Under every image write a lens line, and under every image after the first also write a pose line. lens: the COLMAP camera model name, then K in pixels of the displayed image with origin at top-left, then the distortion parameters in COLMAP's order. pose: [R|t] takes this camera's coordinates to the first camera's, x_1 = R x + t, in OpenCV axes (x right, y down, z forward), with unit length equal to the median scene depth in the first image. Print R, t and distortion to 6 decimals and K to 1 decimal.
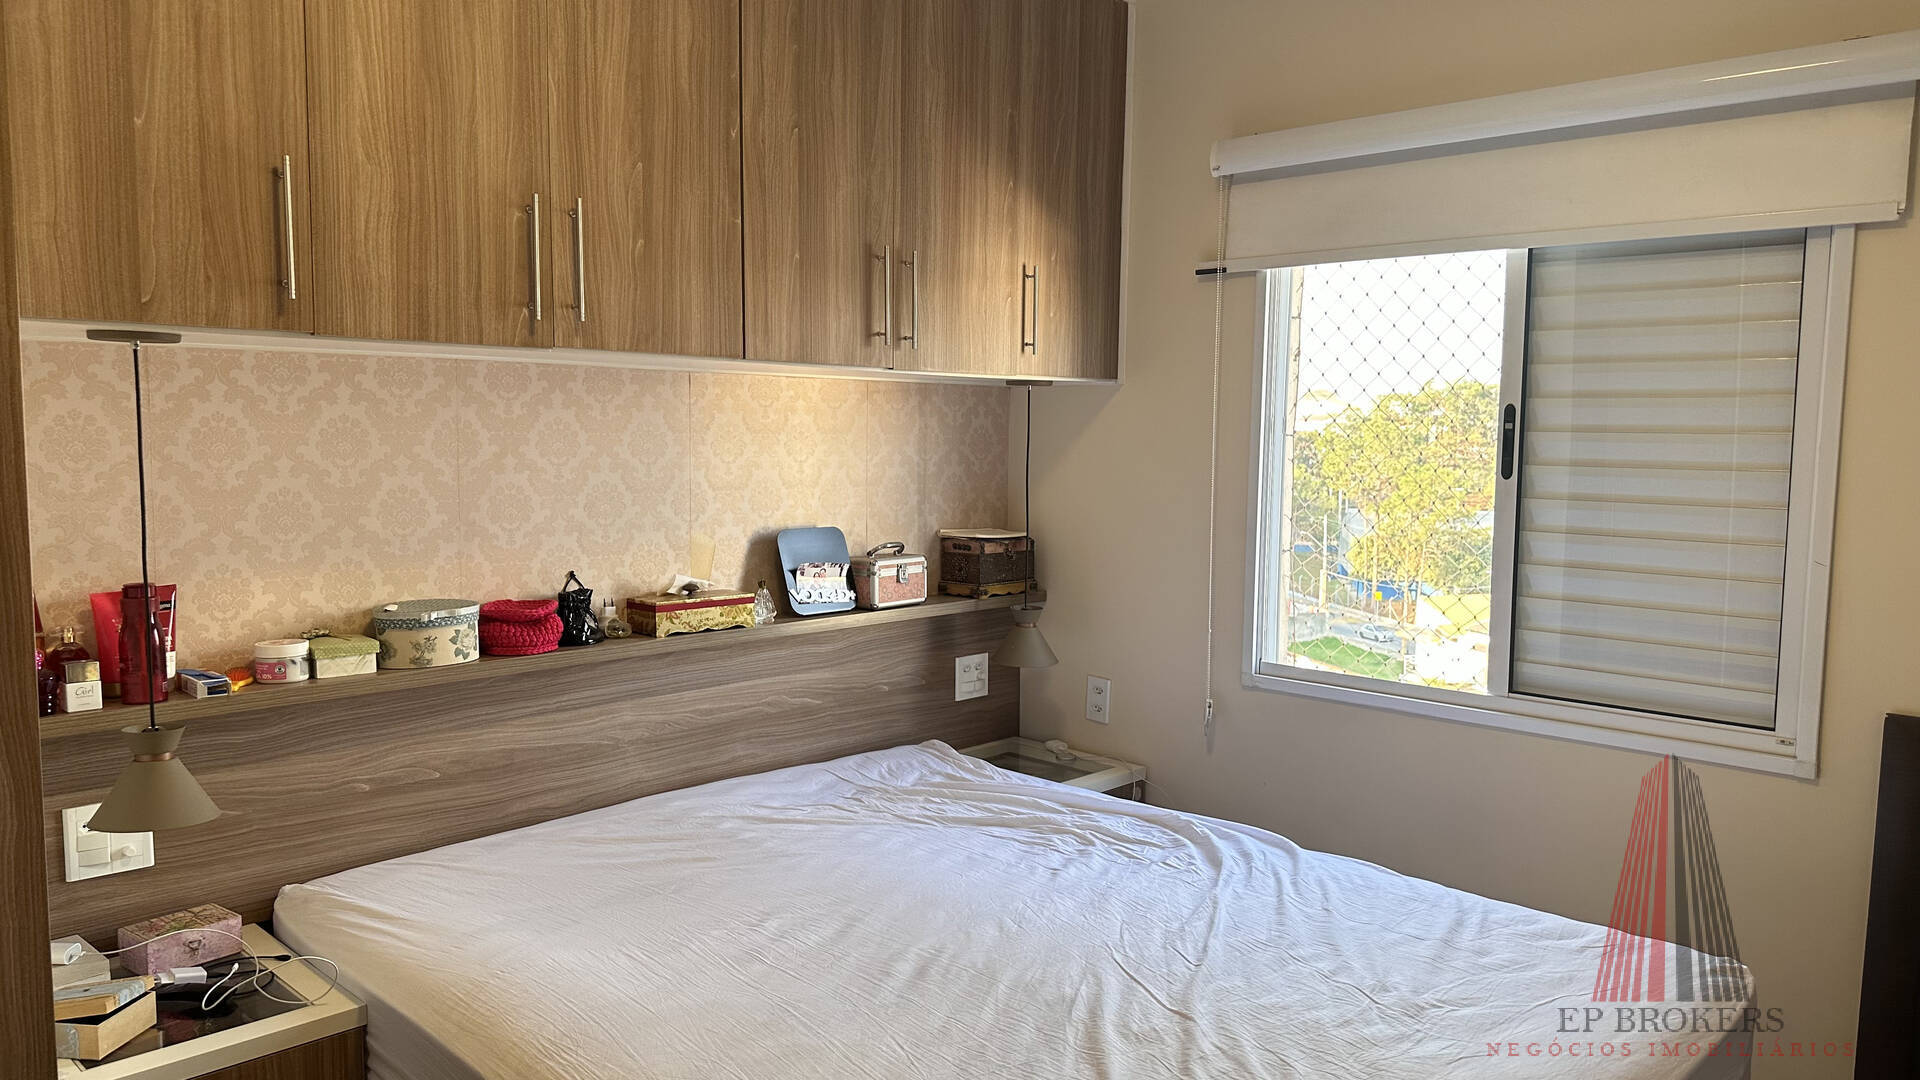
lens RADIAL K [[1359.9, 0, 955.5], [0, 1359.9, 526.8], [0, 0, 1]] dist [0.142407, -0.221850]
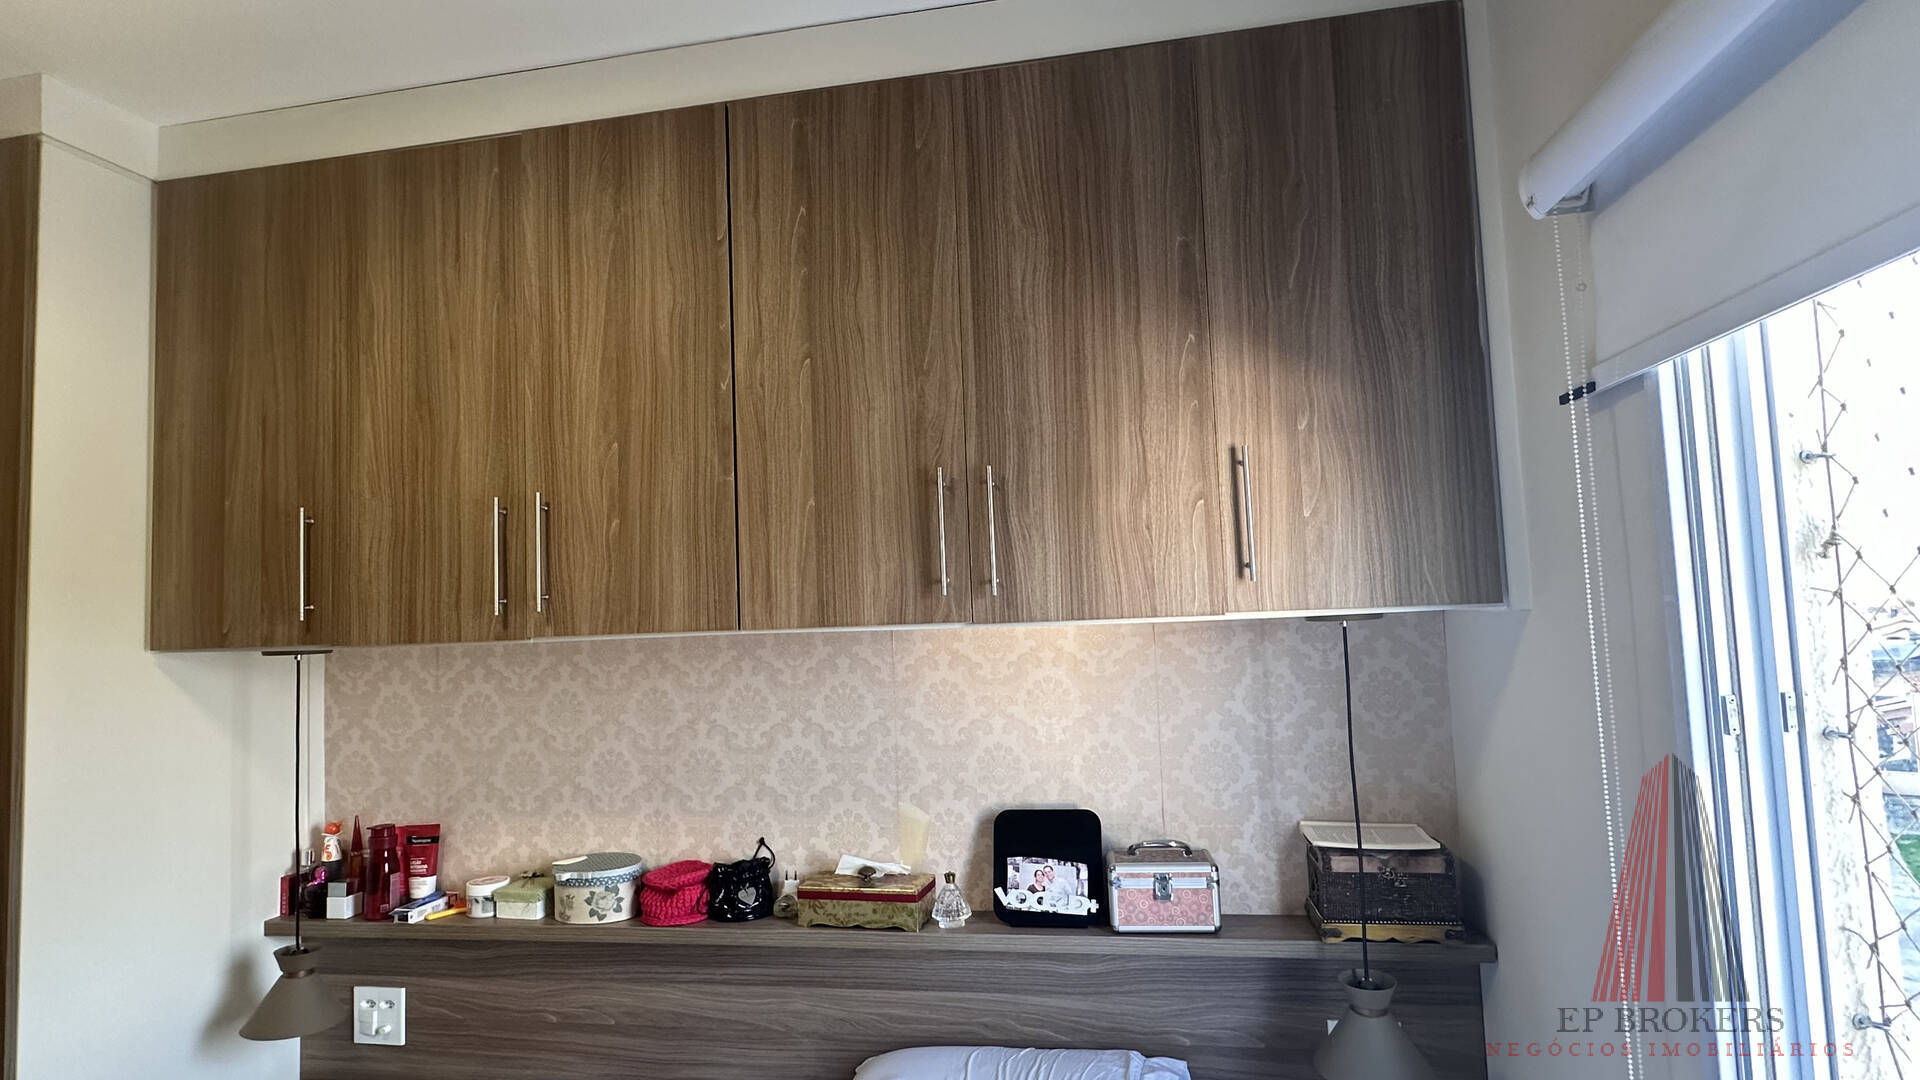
lens RADIAL K [[955.3, 0, 960.0], [0, 955.3, 540.0], [0, 0, 1]] dist [0.001190, -0.000628]
pose [[0.554330, -0.093558, -0.827022, 0.431881], [-0.016220, 0.992259, -0.123122, -0.108088], [0.832139, 0.081665, 0.548521, 0.782087]]
